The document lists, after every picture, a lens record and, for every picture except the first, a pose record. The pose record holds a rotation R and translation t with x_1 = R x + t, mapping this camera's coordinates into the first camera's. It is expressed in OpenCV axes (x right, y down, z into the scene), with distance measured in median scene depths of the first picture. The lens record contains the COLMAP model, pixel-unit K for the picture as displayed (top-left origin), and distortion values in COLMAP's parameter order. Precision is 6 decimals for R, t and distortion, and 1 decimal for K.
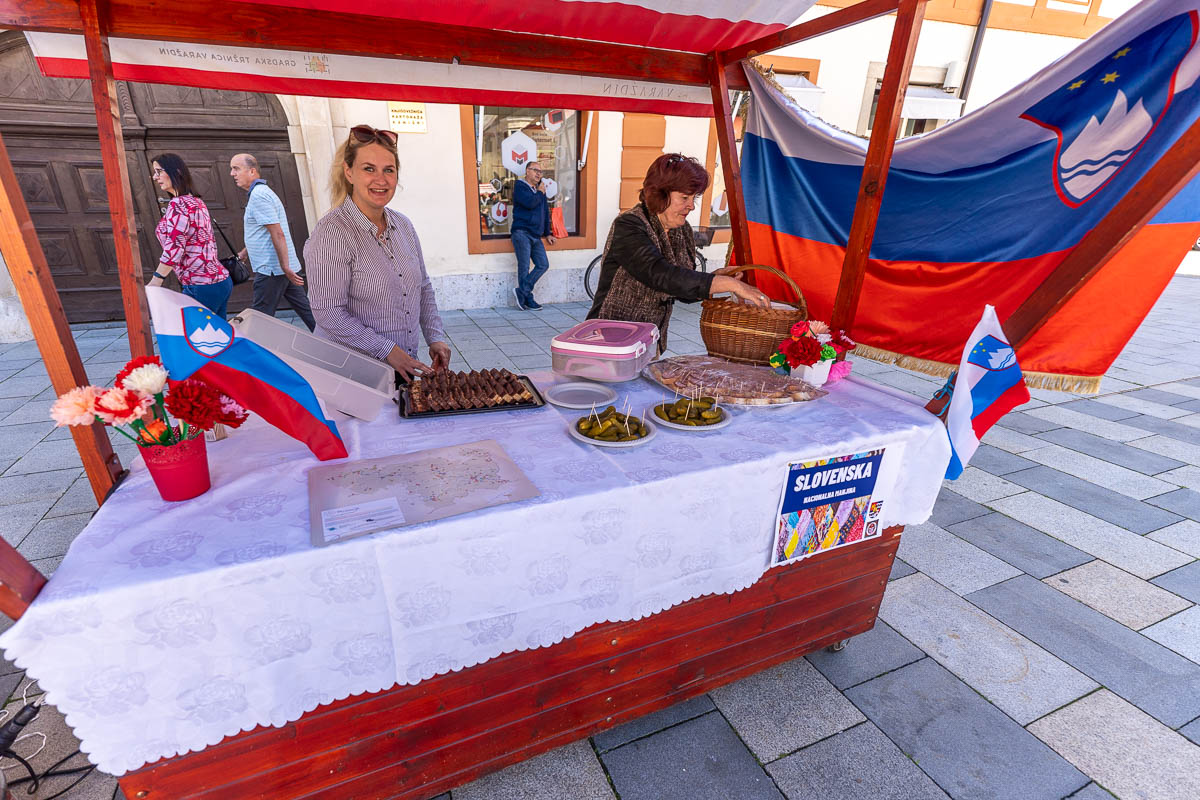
lens RADIAL K [[546.8, 0, 600.0], [0, 546.8, 400.0], [0, 0, 1]] dist [0.010286, -0.000098]
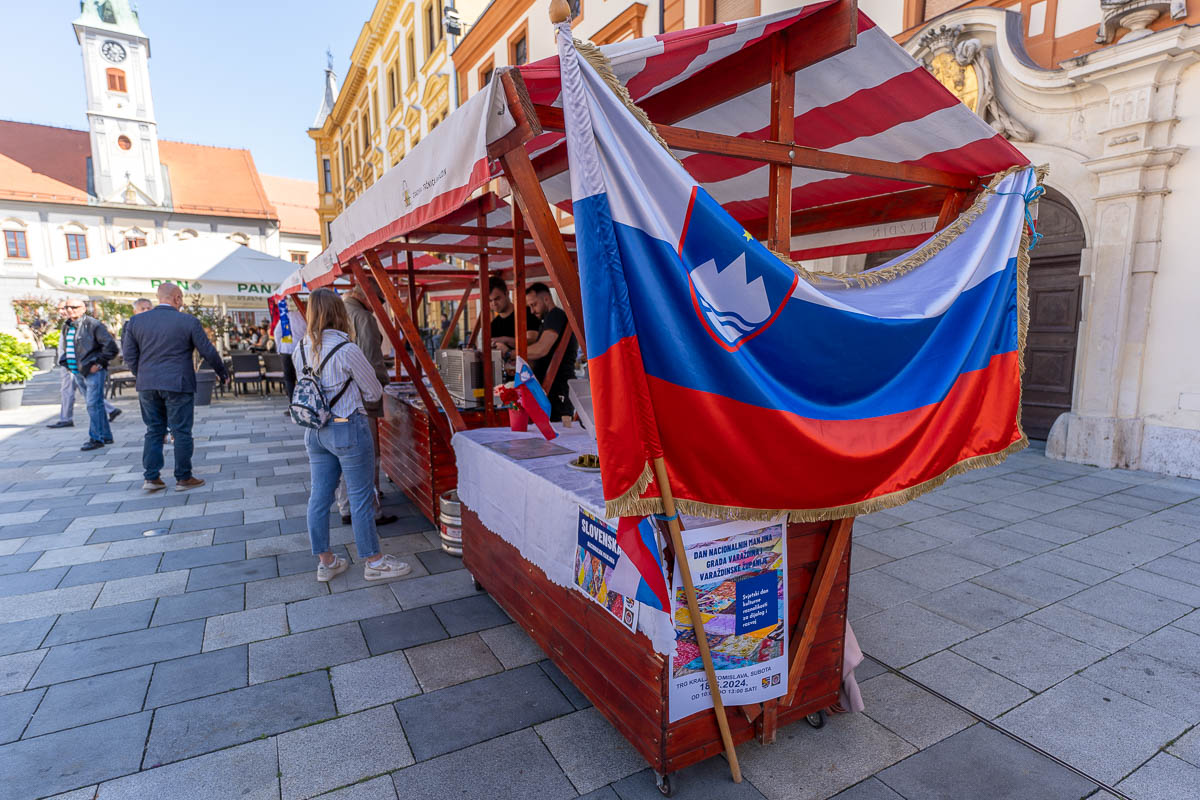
lens RADIAL K [[661.1, 0, 600.0], [0, 661.1, 400.0], [0, 0, 1]] dist [0.051358, -0.001785]
pose [[0.112065, 0.121000, -0.986307, 1.845006], [-0.348944, 0.934142, 0.074953, -0.259911], [0.930419, 0.335766, 0.146906, 0.656119]]
